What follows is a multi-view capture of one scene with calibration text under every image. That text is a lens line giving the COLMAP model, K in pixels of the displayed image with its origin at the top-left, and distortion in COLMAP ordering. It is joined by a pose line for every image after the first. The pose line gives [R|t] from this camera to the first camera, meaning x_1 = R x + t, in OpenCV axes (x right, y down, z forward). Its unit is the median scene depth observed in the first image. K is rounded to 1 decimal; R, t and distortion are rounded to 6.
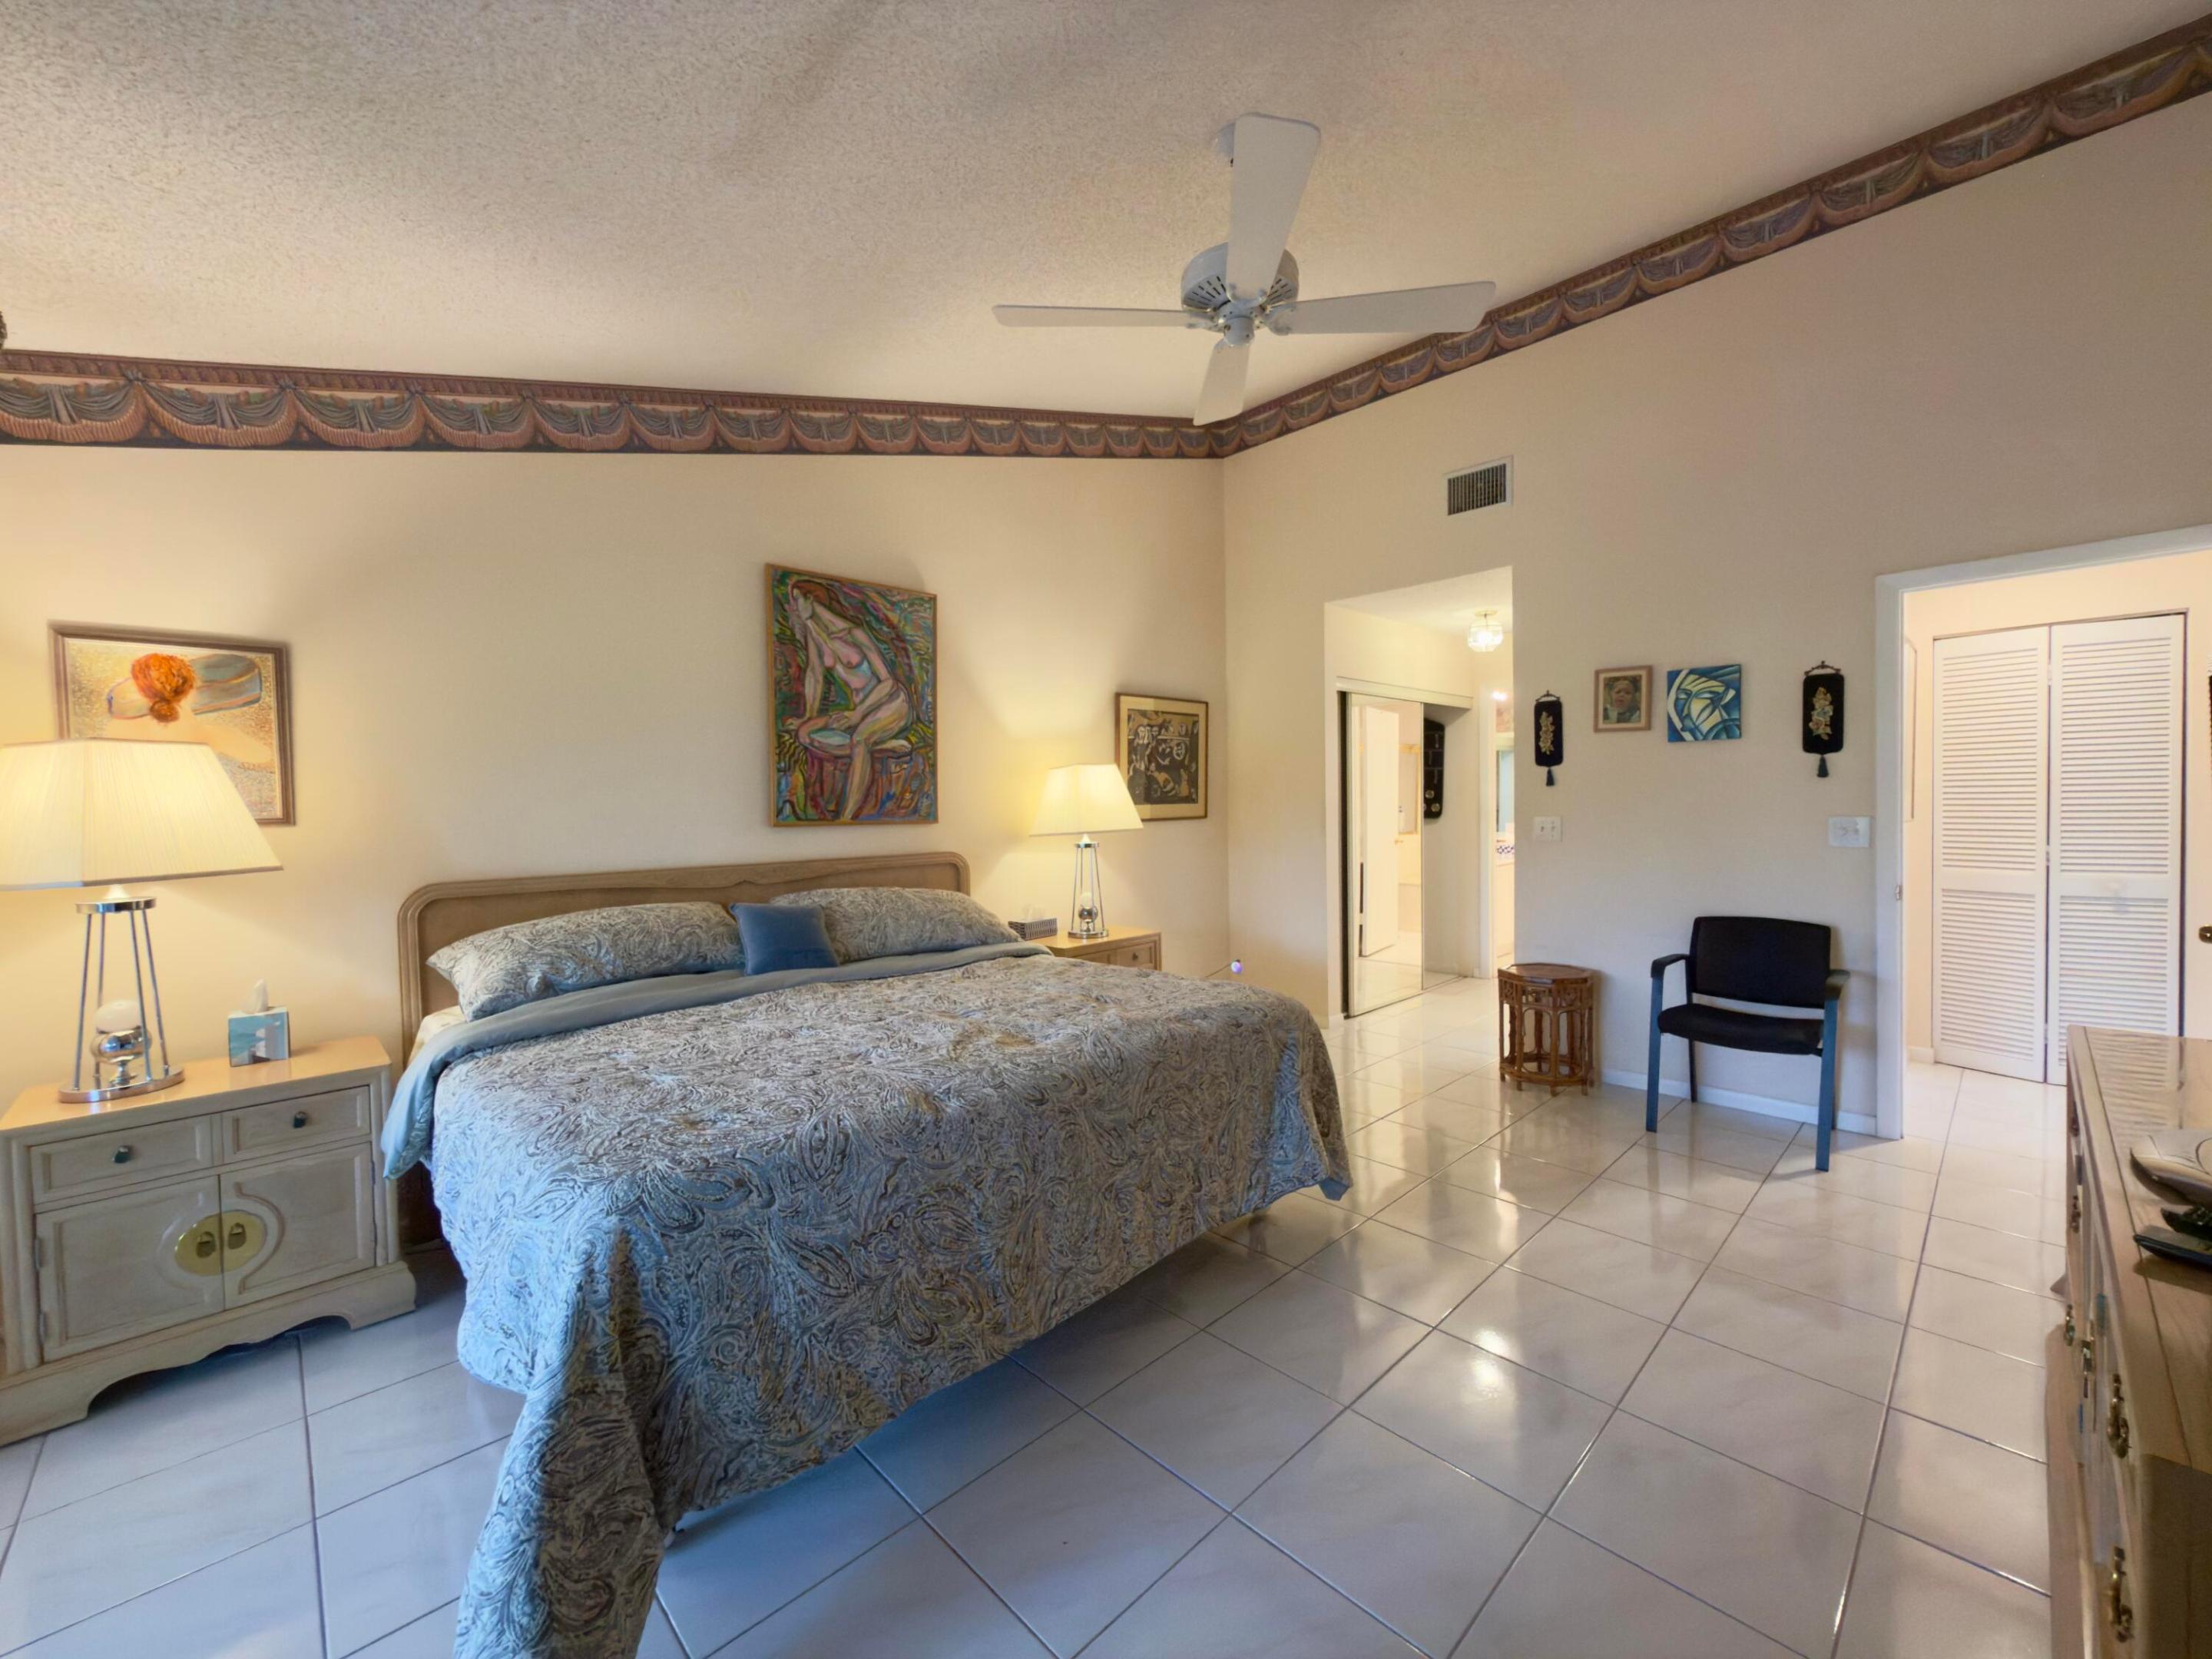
lens RADIAL K [[881.9, 0, 1108.4], [0, 881.9, 820.4], [0, 0, 1]] dist [-0.000251, -0.000005]
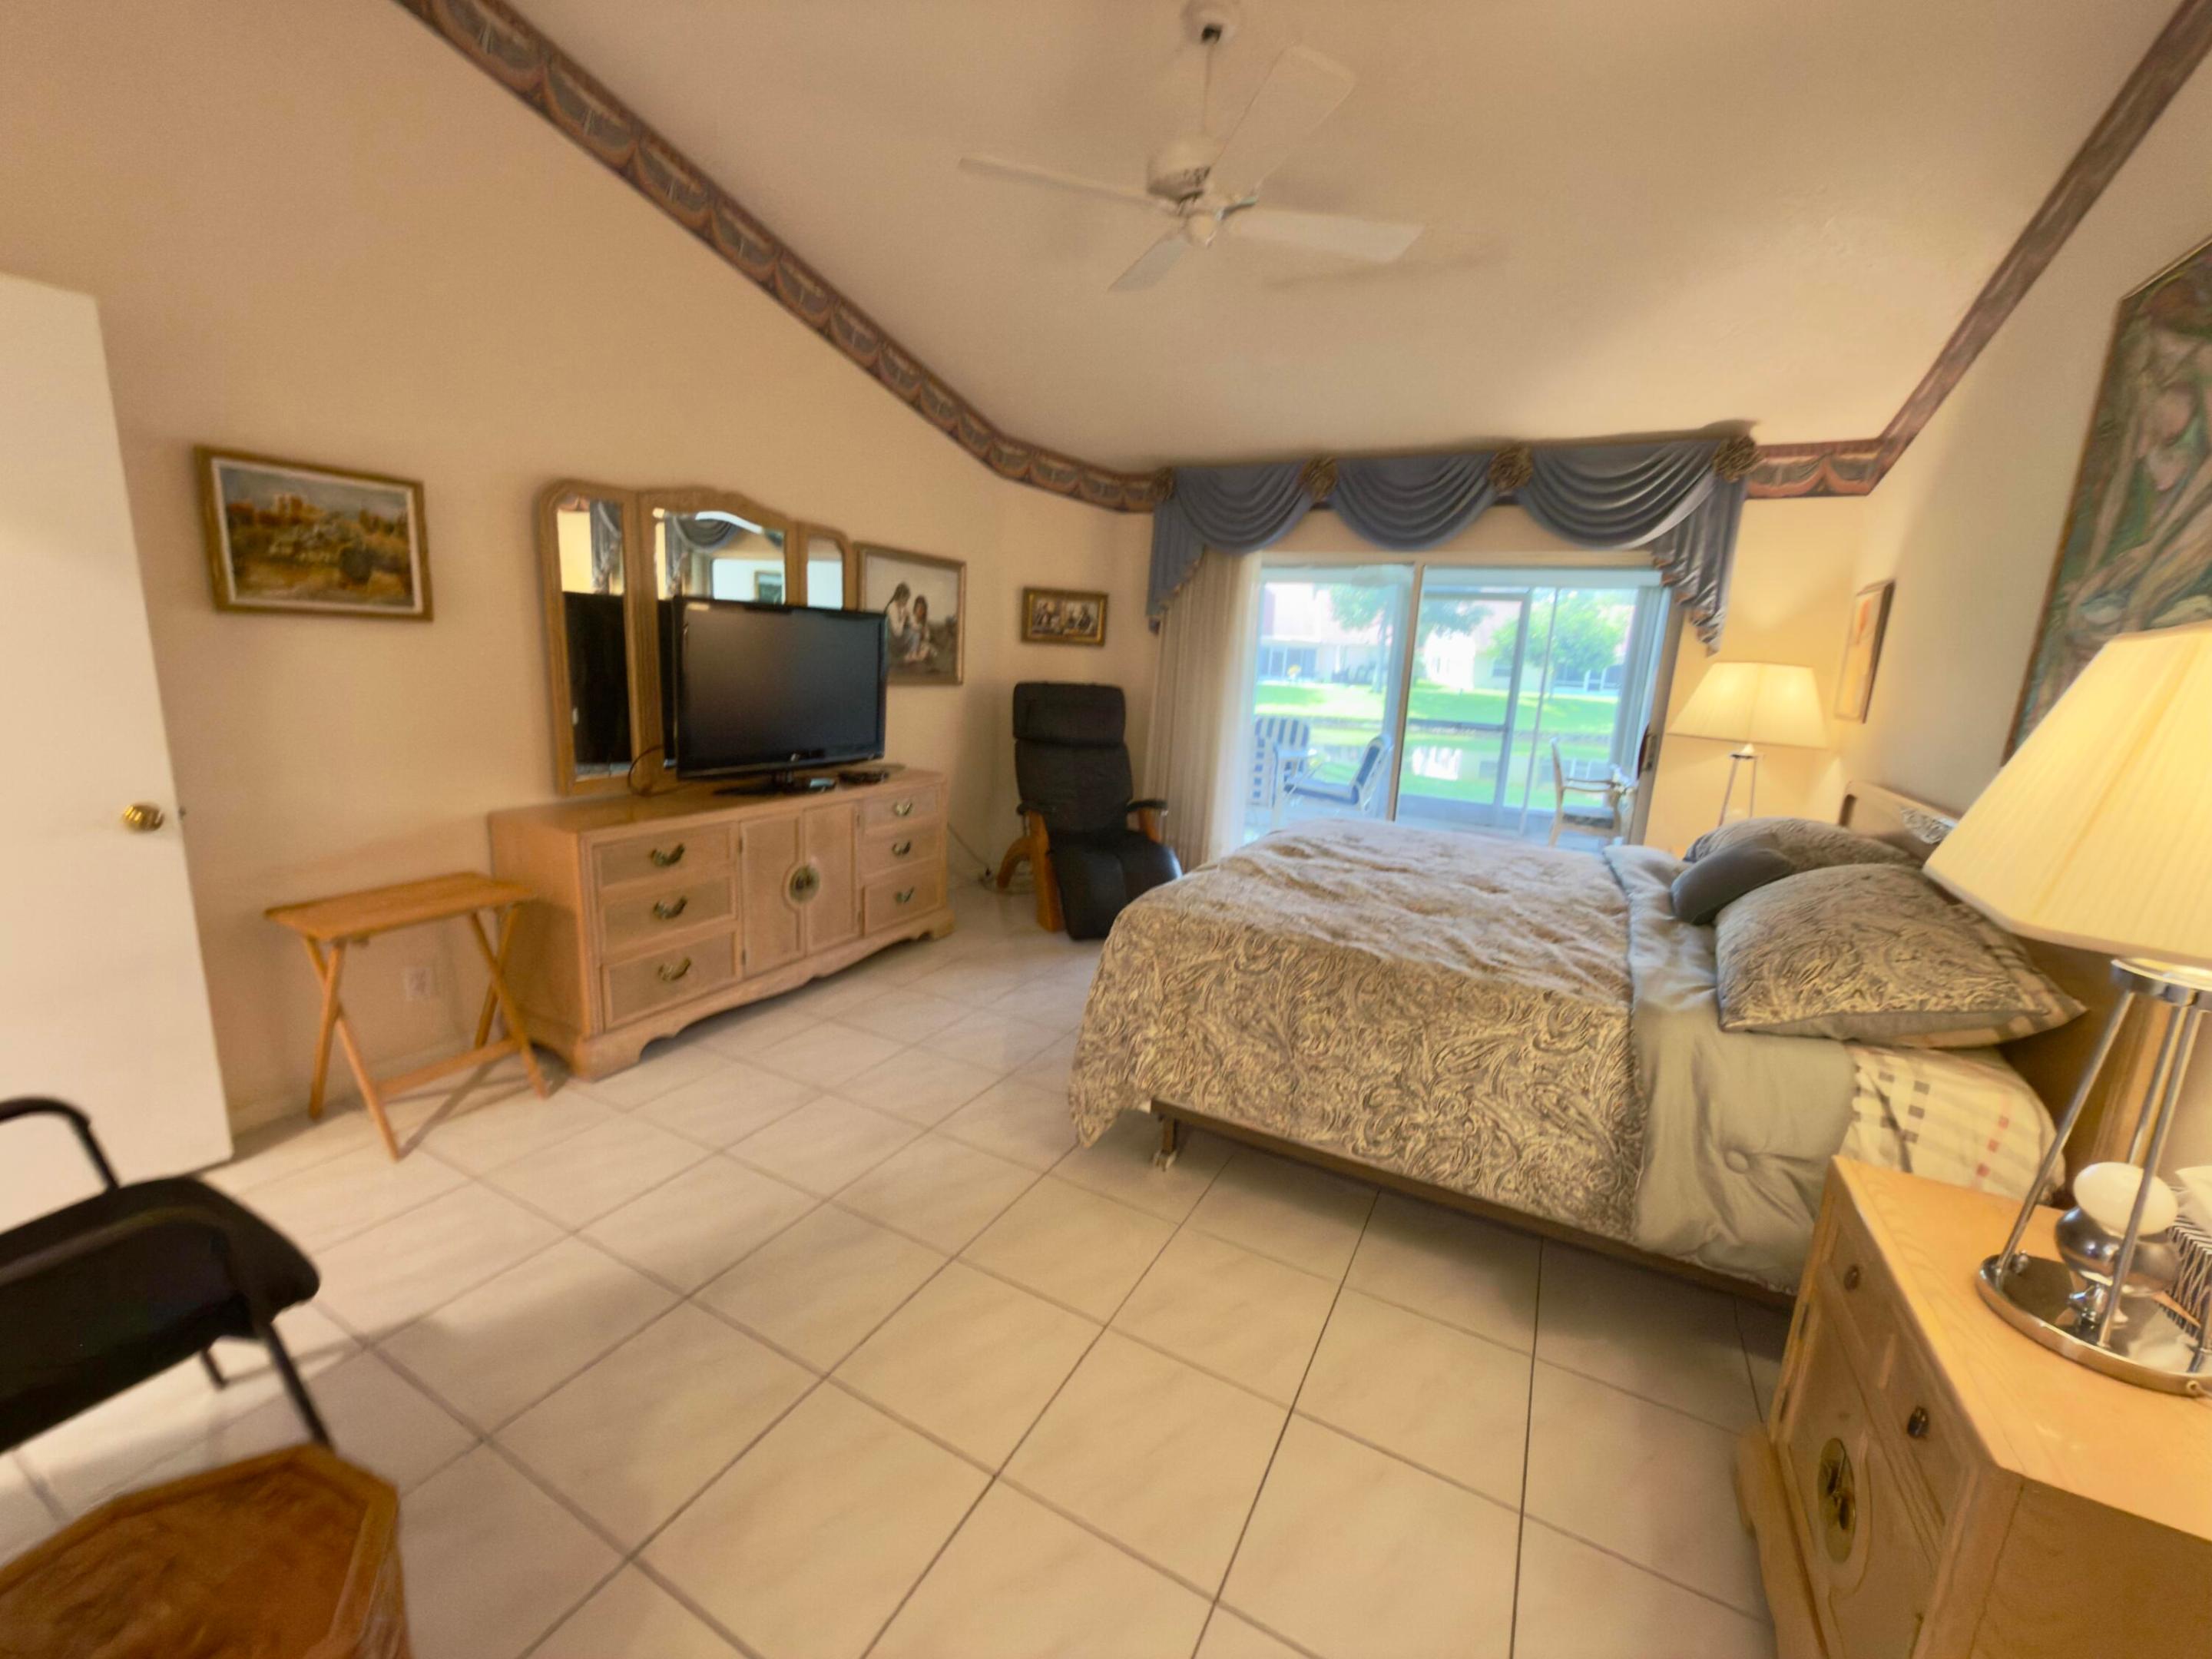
lens RADIAL K [[881.9, 0, 1110.8], [0, 881.9, 829.8], [0, 0, 1]] dist [-0.000251, -0.000005]
pose [[-0.950210, 0.033206, -0.309837, 0.362769], [-0.040000, 0.973082, 0.226961, -0.061224], [0.309033, 0.228054, -0.923304, 1.272543]]
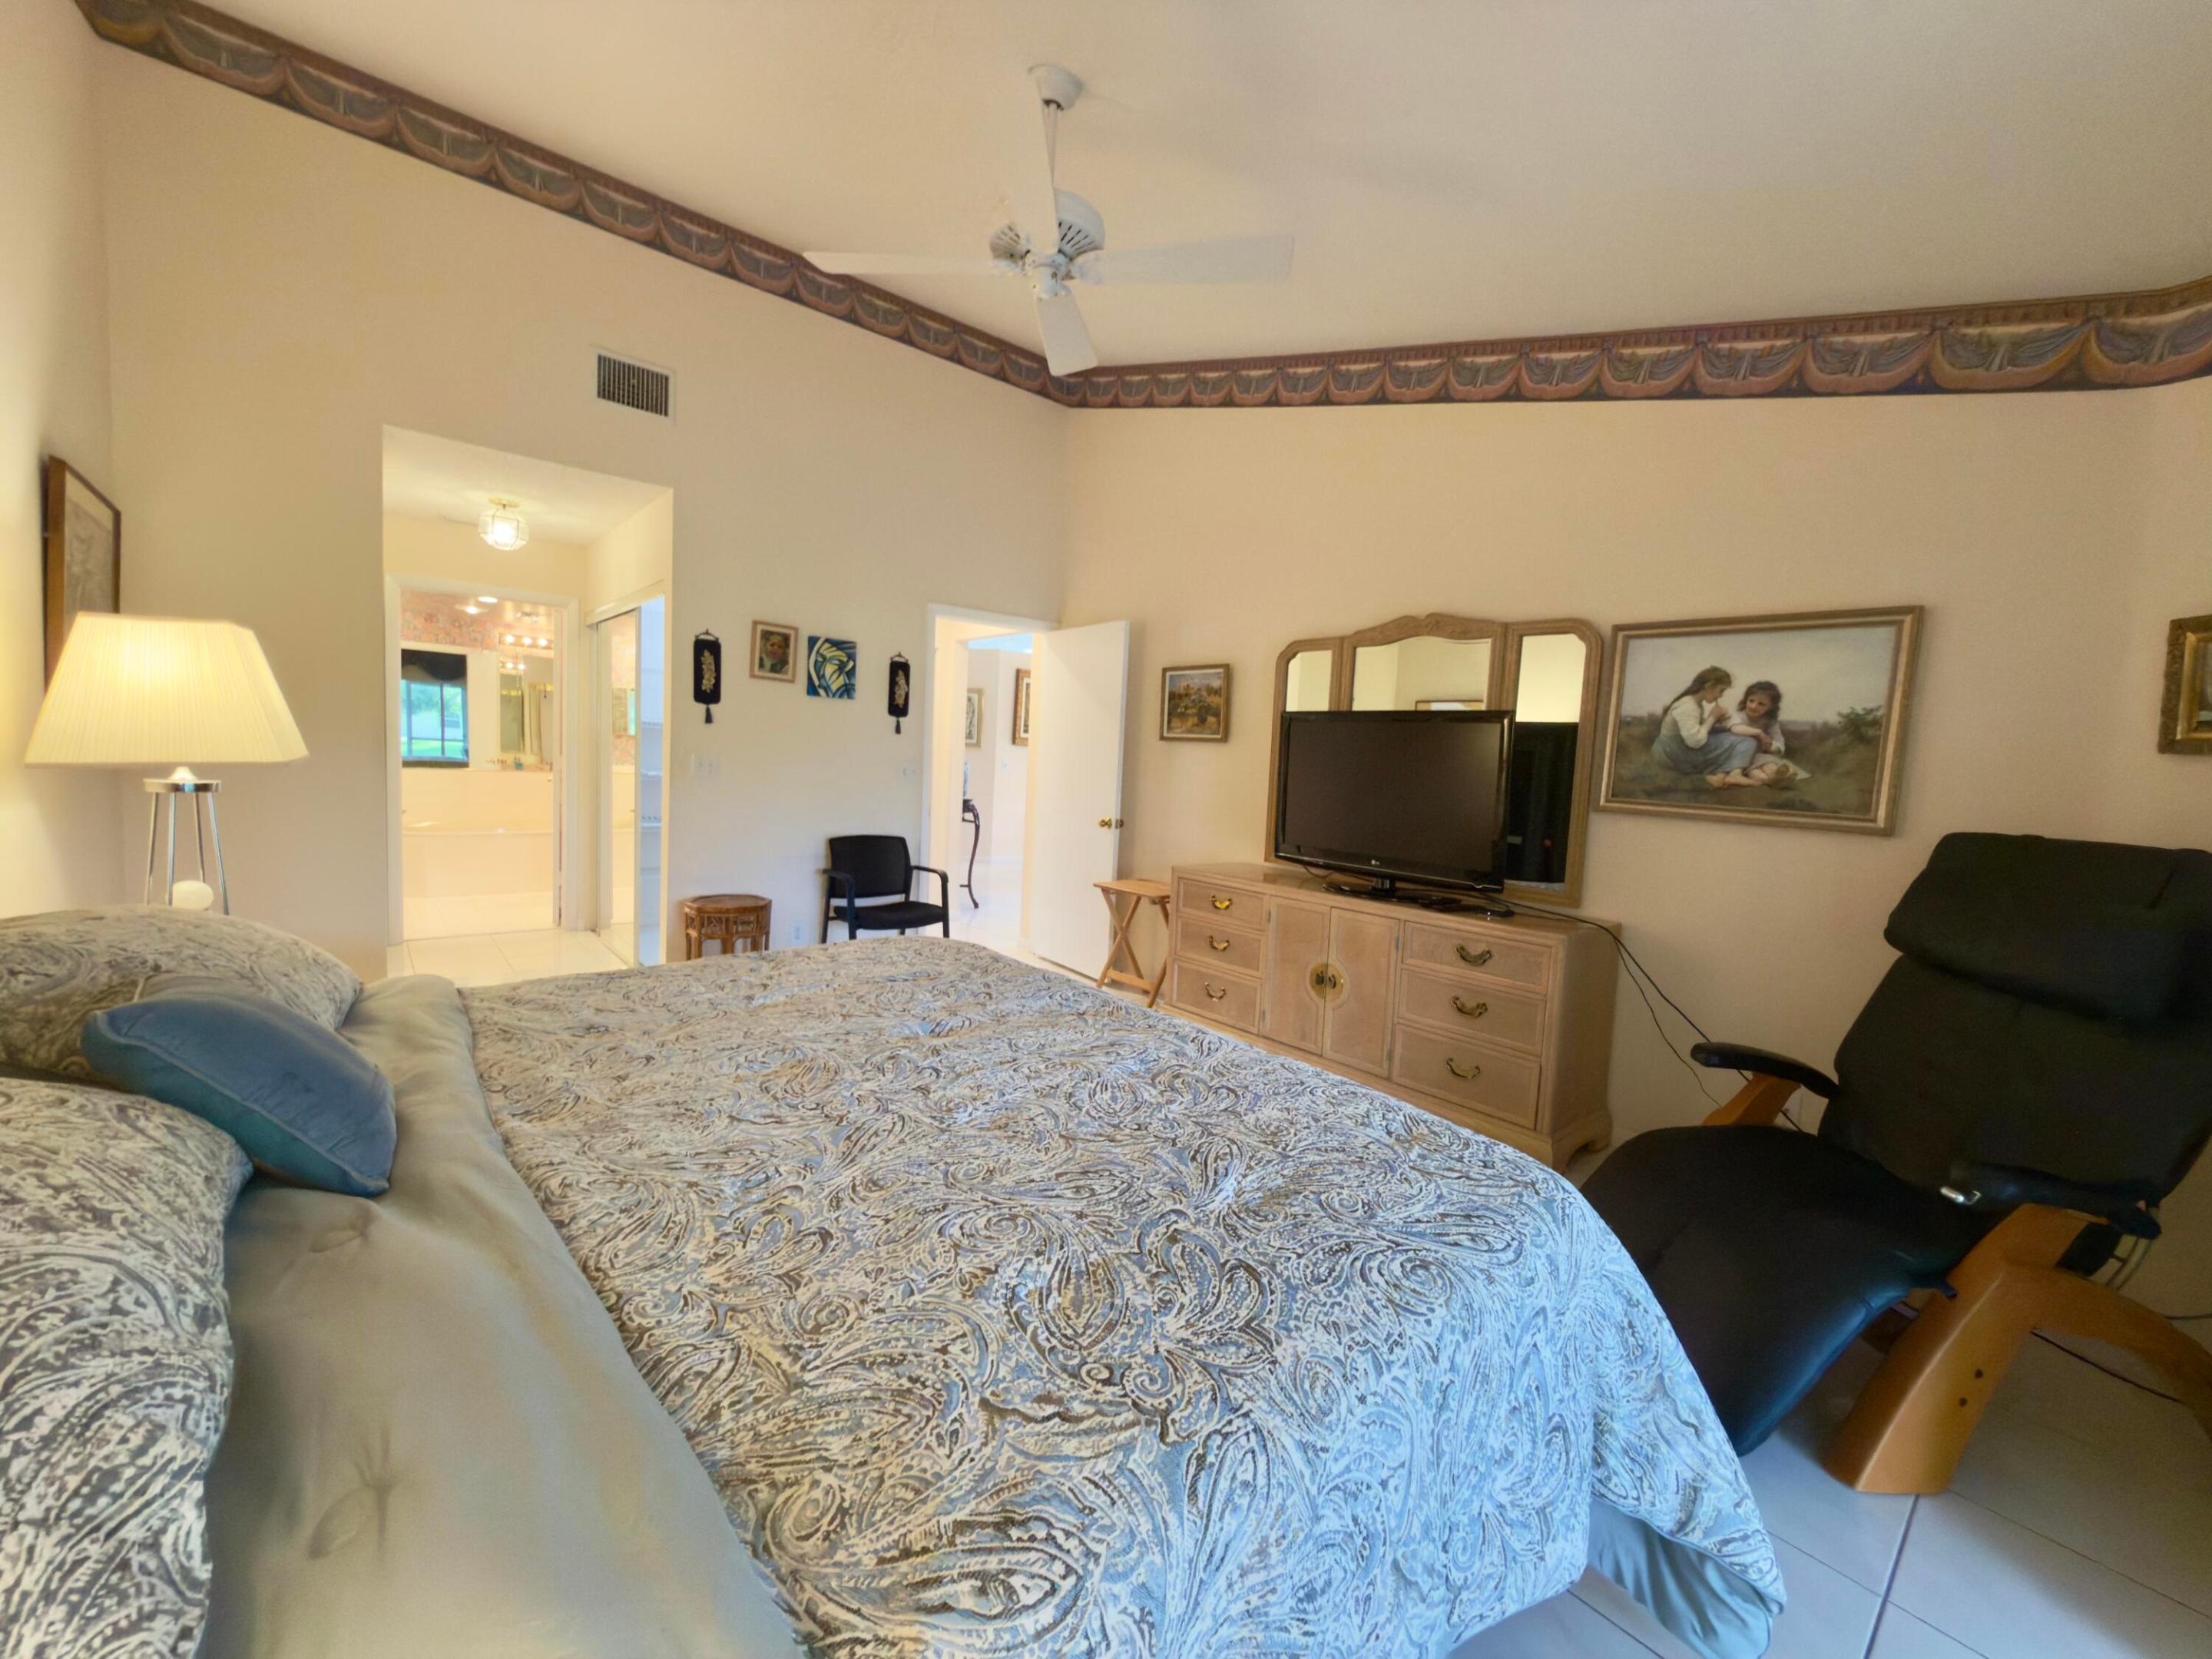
lens RADIAL K [[881.9, 0, 1095.6], [0, 881.9, 832.1], [0, 0, 1]] dist [-0.000251, -0.000005]
pose [[0.066500, -0.063518, 0.995763, -0.544583], [-0.031298, 0.997348, 0.065709, 0.005577], [-0.997295, -0.035535, 0.064336, 0.526565]]
